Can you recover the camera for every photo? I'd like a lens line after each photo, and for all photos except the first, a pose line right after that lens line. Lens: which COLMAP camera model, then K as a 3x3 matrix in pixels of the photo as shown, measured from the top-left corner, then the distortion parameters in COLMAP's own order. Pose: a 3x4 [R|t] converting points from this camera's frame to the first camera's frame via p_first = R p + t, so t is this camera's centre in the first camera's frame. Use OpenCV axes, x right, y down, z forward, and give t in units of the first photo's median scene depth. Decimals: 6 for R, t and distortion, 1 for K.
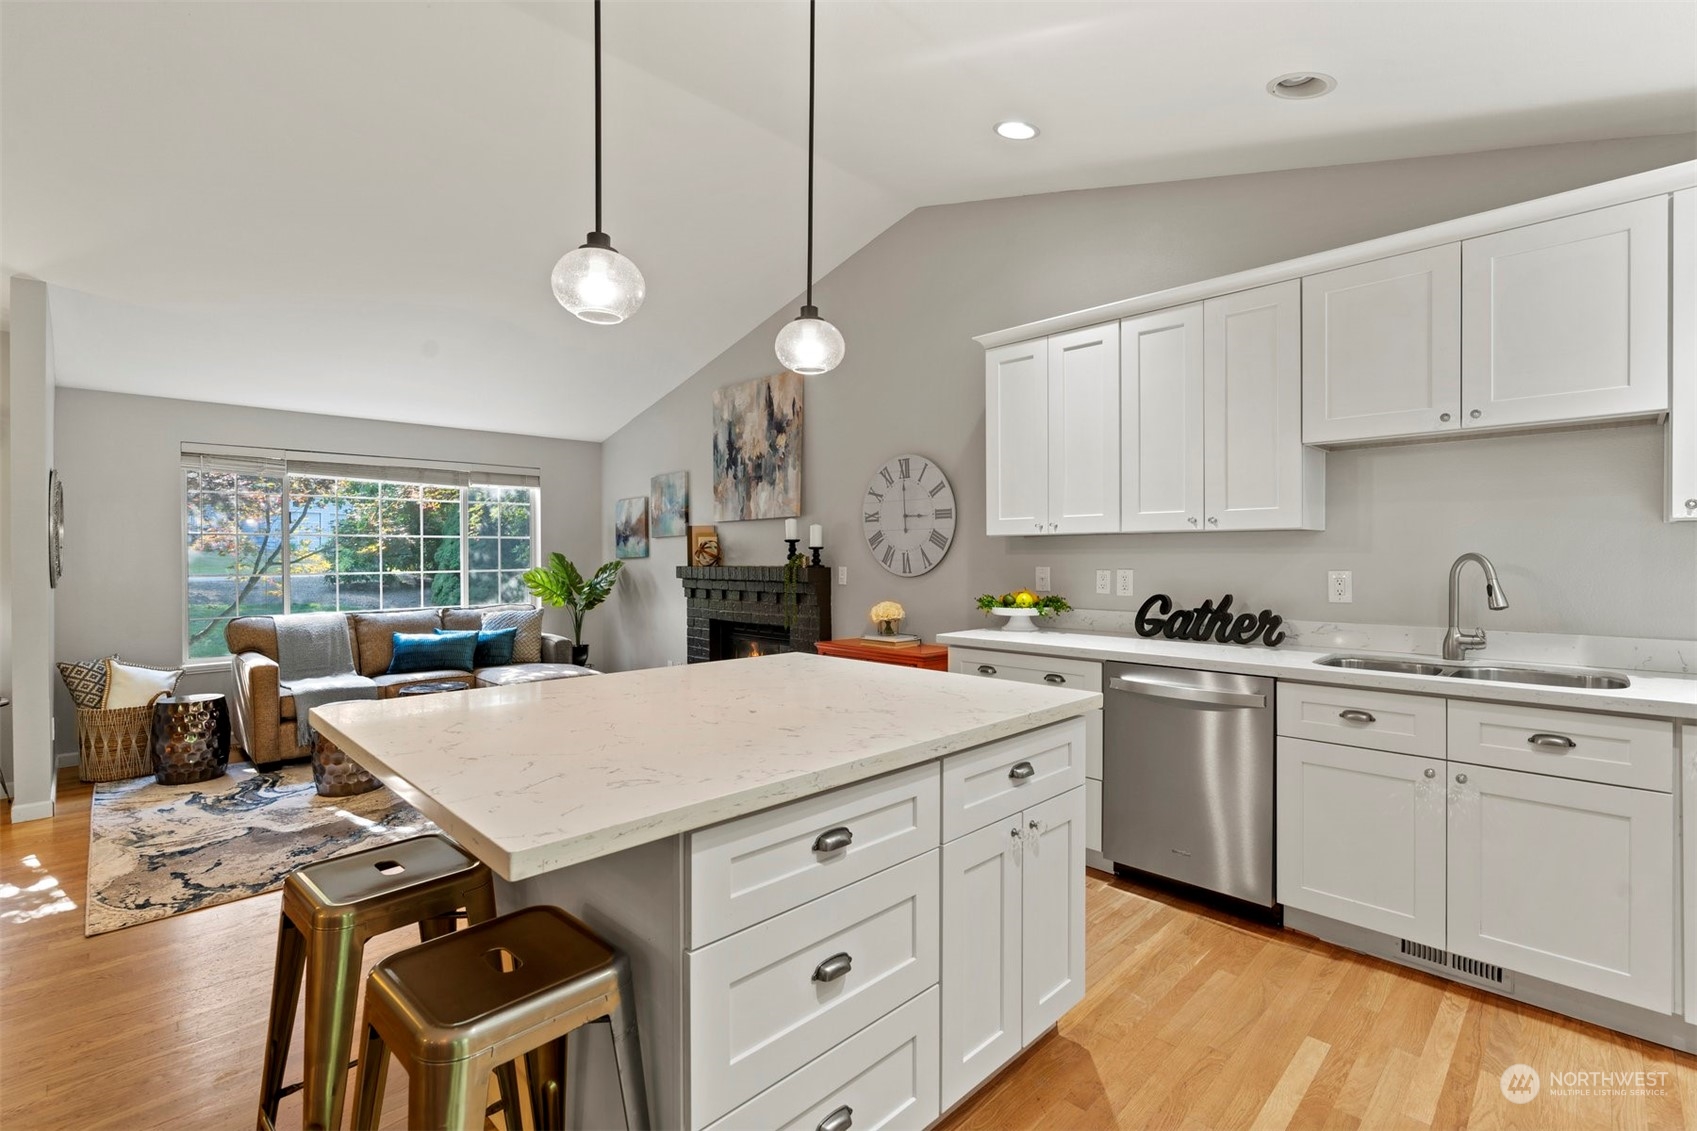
lens RADIAL K [[769.0, 0, 843.3], [0, 769.0, 557.8], [0, 0, 1]] dist [-0.010142, 0.004444]
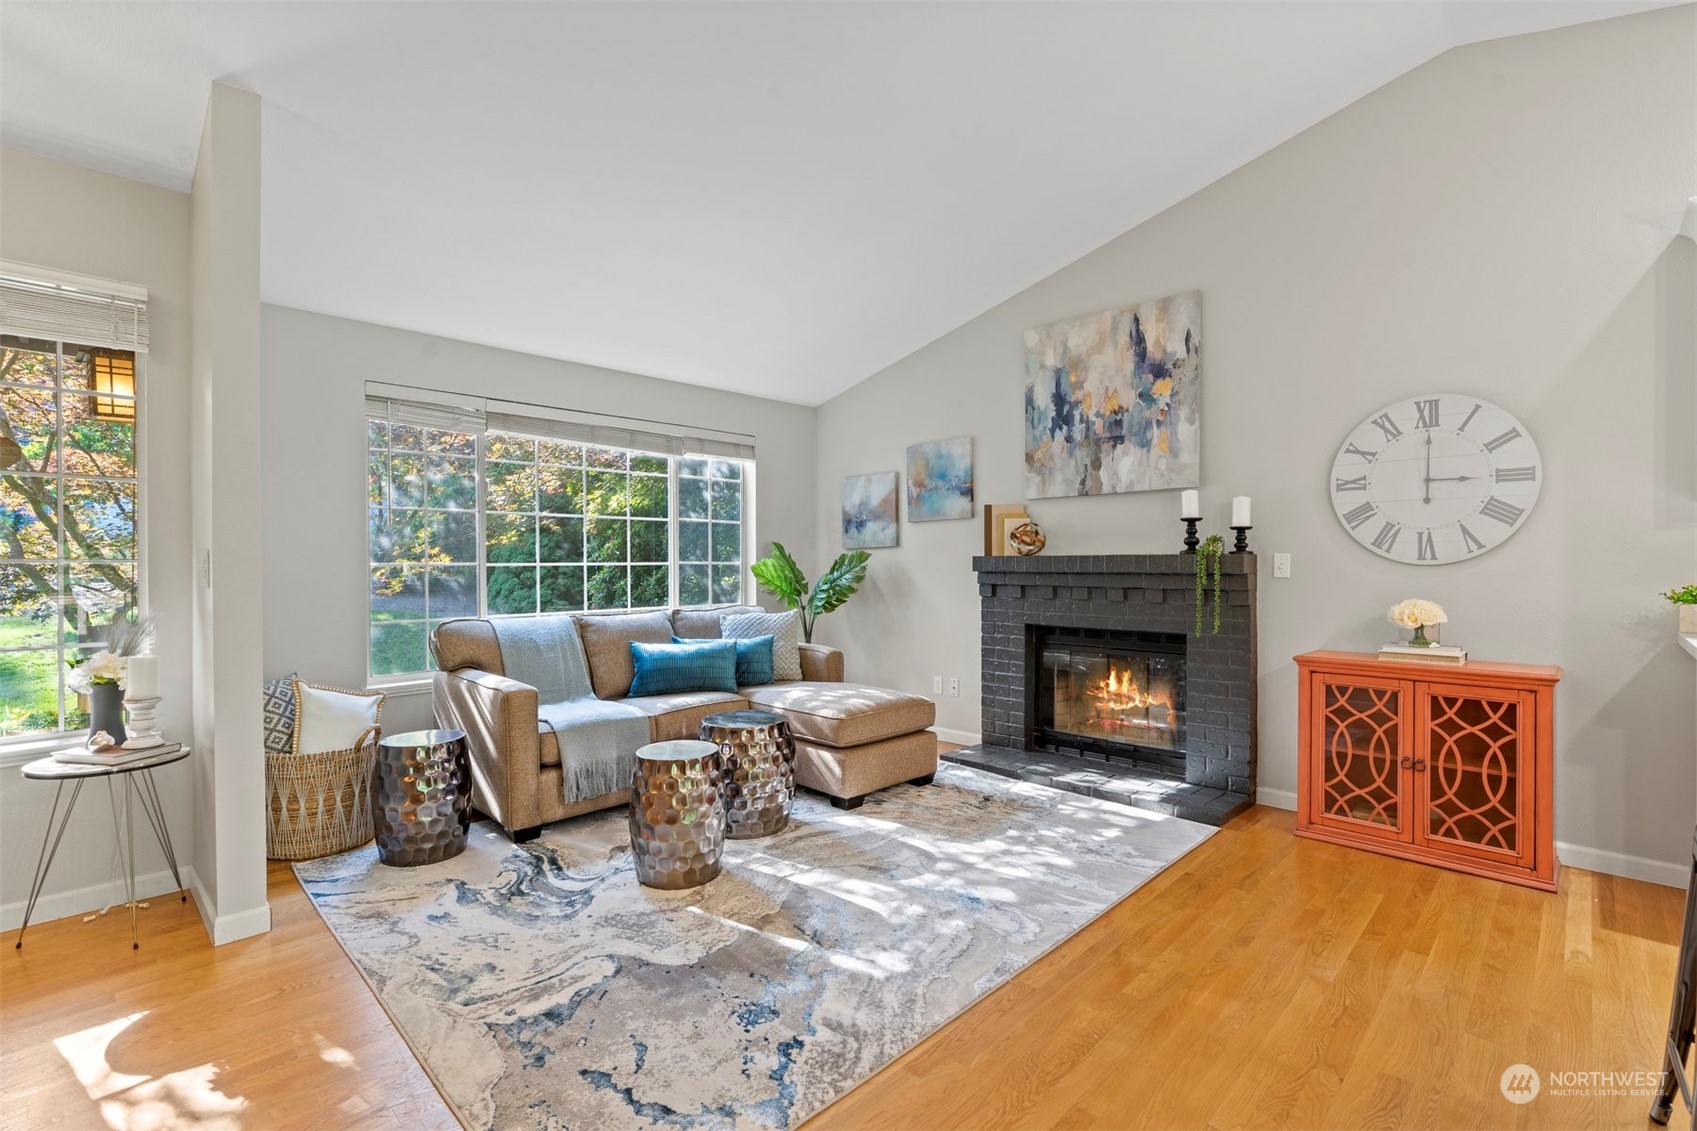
lens RADIAL K [[769.0, 0, 845.8], [0, 769.0, 565.5], [0, 0, 1]] dist [-0.010142, 0.004444]
pose [[0.999847, 0.002911, 0.017229, -0.451165], [-0.002943, 0.999994, 0.001816, 0.024162], [-0.017223, -0.001867, 0.999850, 0.281603]]
